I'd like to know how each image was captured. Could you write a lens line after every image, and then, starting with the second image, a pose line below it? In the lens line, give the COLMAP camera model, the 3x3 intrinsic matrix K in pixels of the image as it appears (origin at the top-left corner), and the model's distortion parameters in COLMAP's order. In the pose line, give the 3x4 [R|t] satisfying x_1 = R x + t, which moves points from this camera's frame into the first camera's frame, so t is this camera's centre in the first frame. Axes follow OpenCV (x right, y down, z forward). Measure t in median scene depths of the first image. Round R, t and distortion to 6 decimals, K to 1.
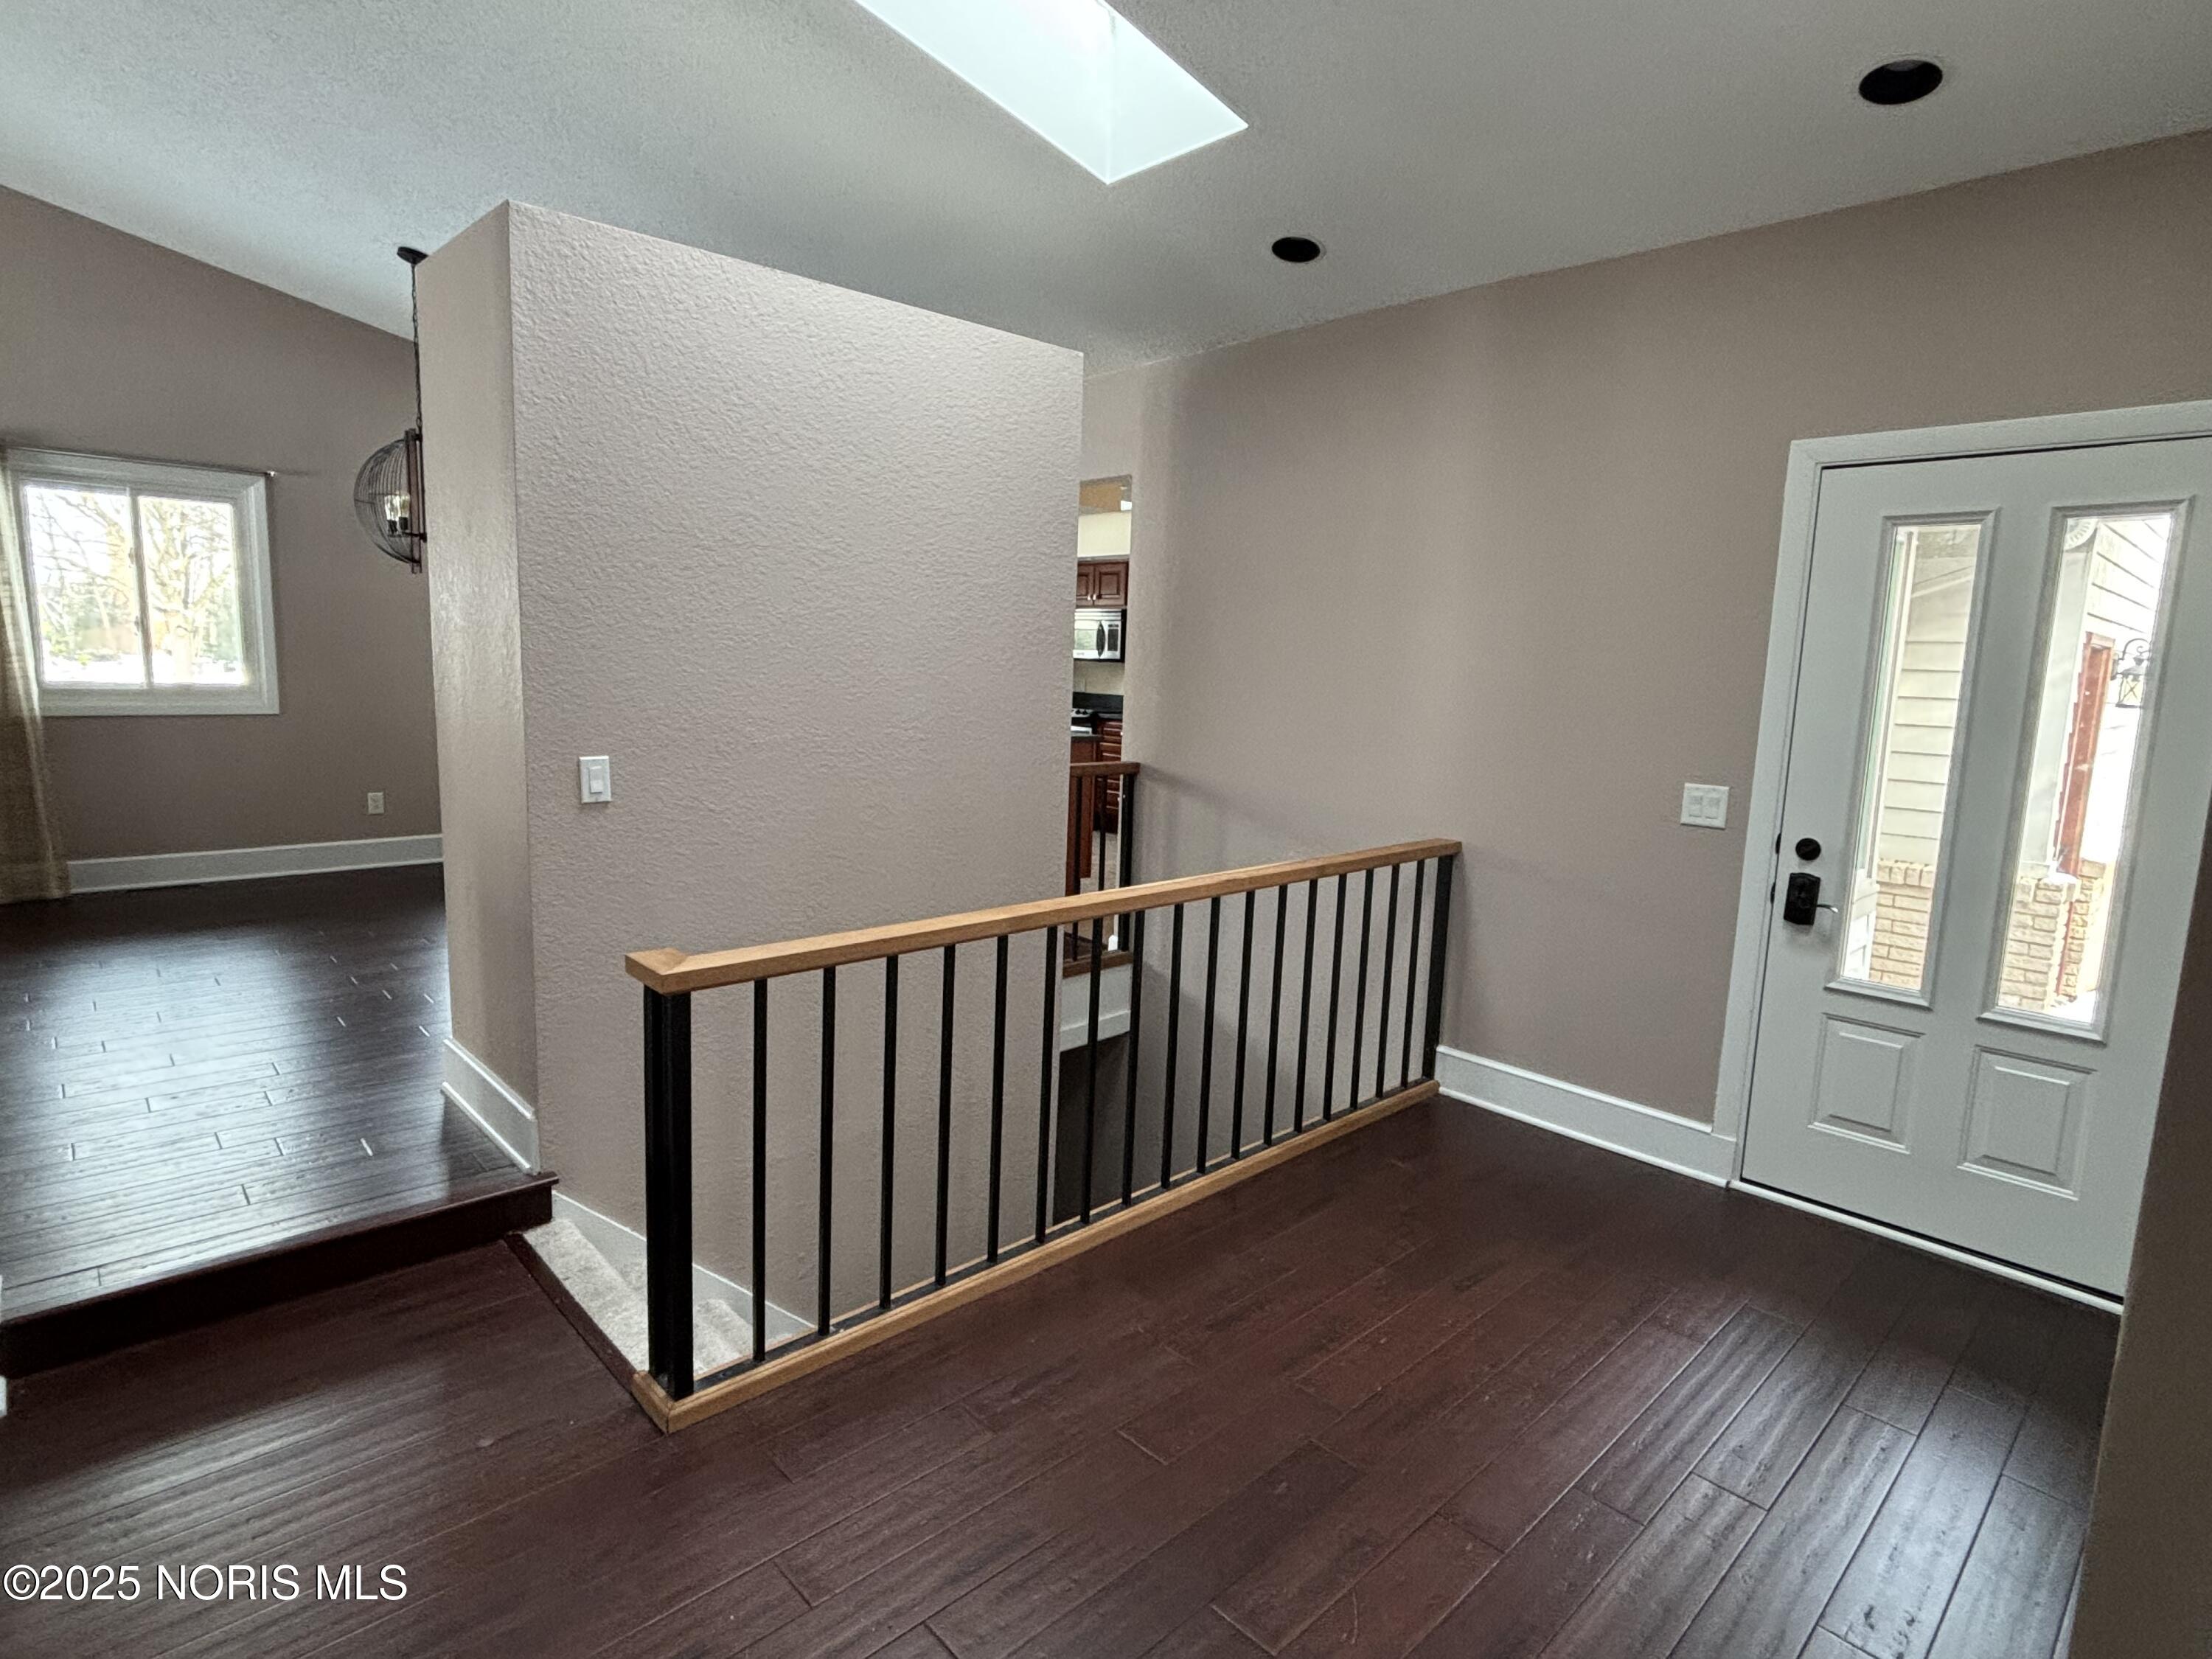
lens RADIAL K [[1179.3, 0, 1102.1], [0, 1179.3, 818.1], [0, 0, 1]] dist [0.003511, 0.000181]
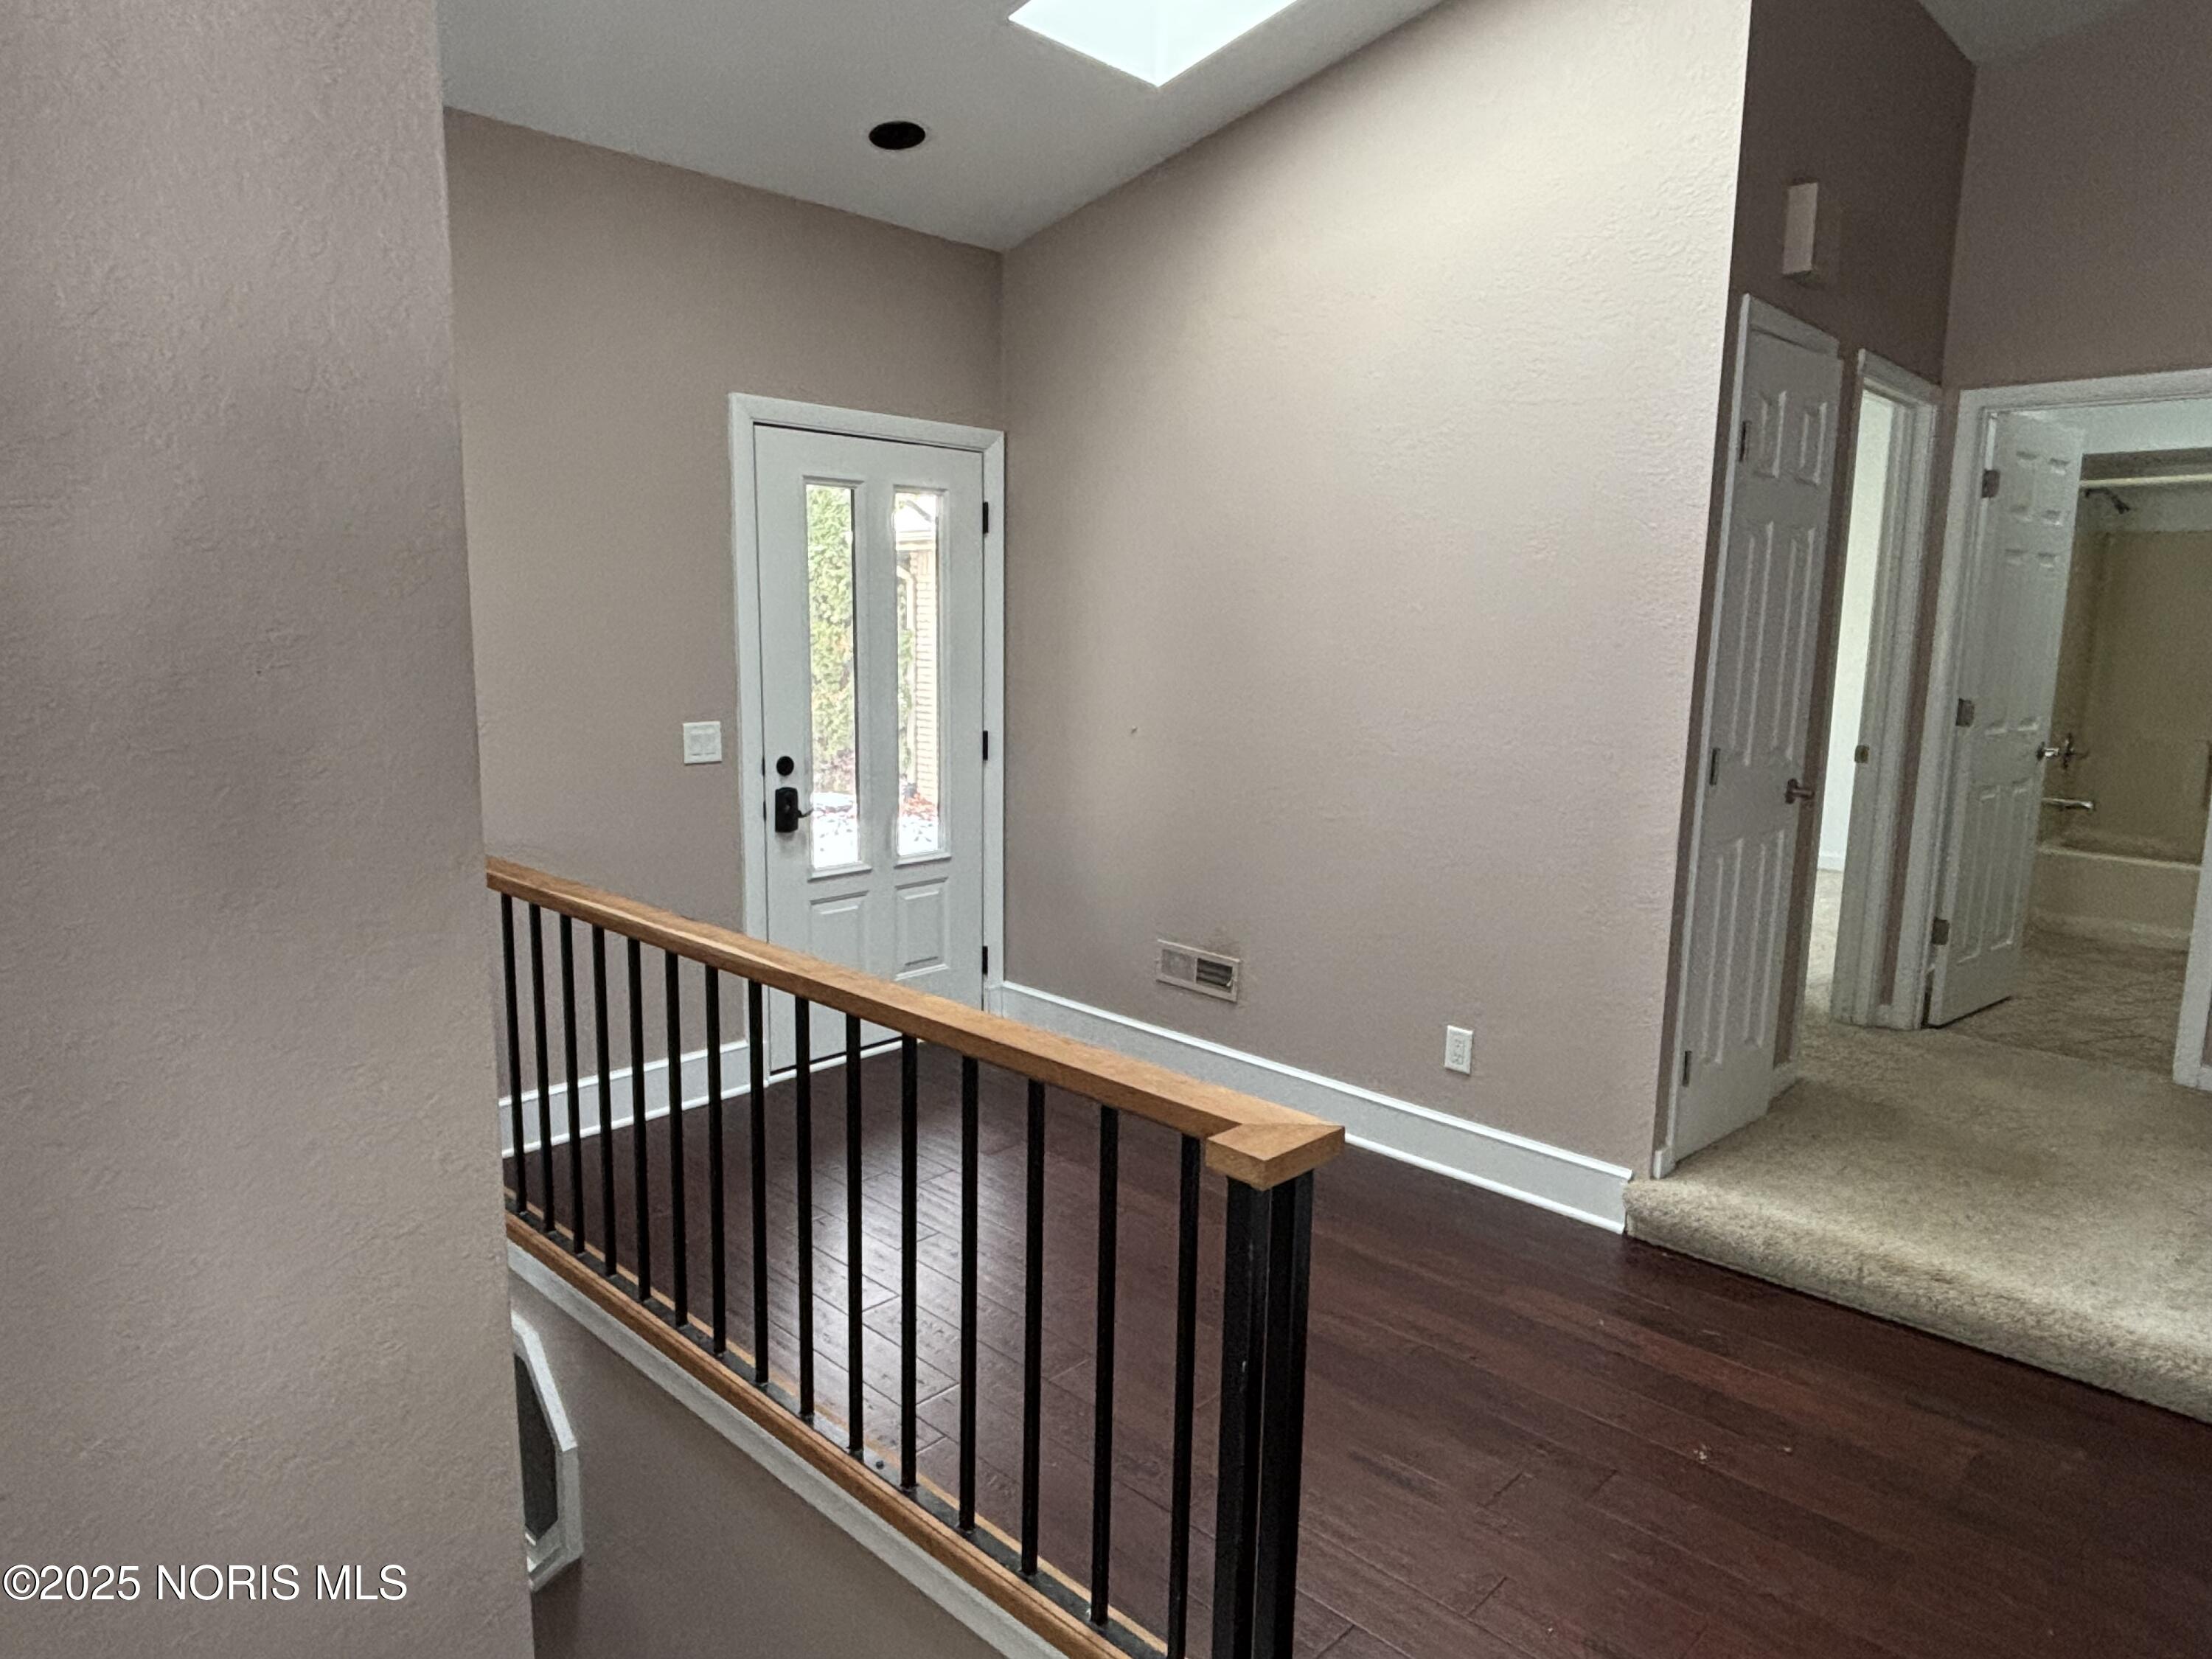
lens RADIAL K [[1382.0, 0, 1102.0], [0, 1382.0, 845.8], [0, 0, 1]] dist [0.006999, -0.009548]
pose [[-0.049356, -0.197486, 0.979063, -0.476069], [0.131922, 0.970380, 0.202385, -0.082803], [-0.990031, 0.139149, -0.021842, 0.479417]]
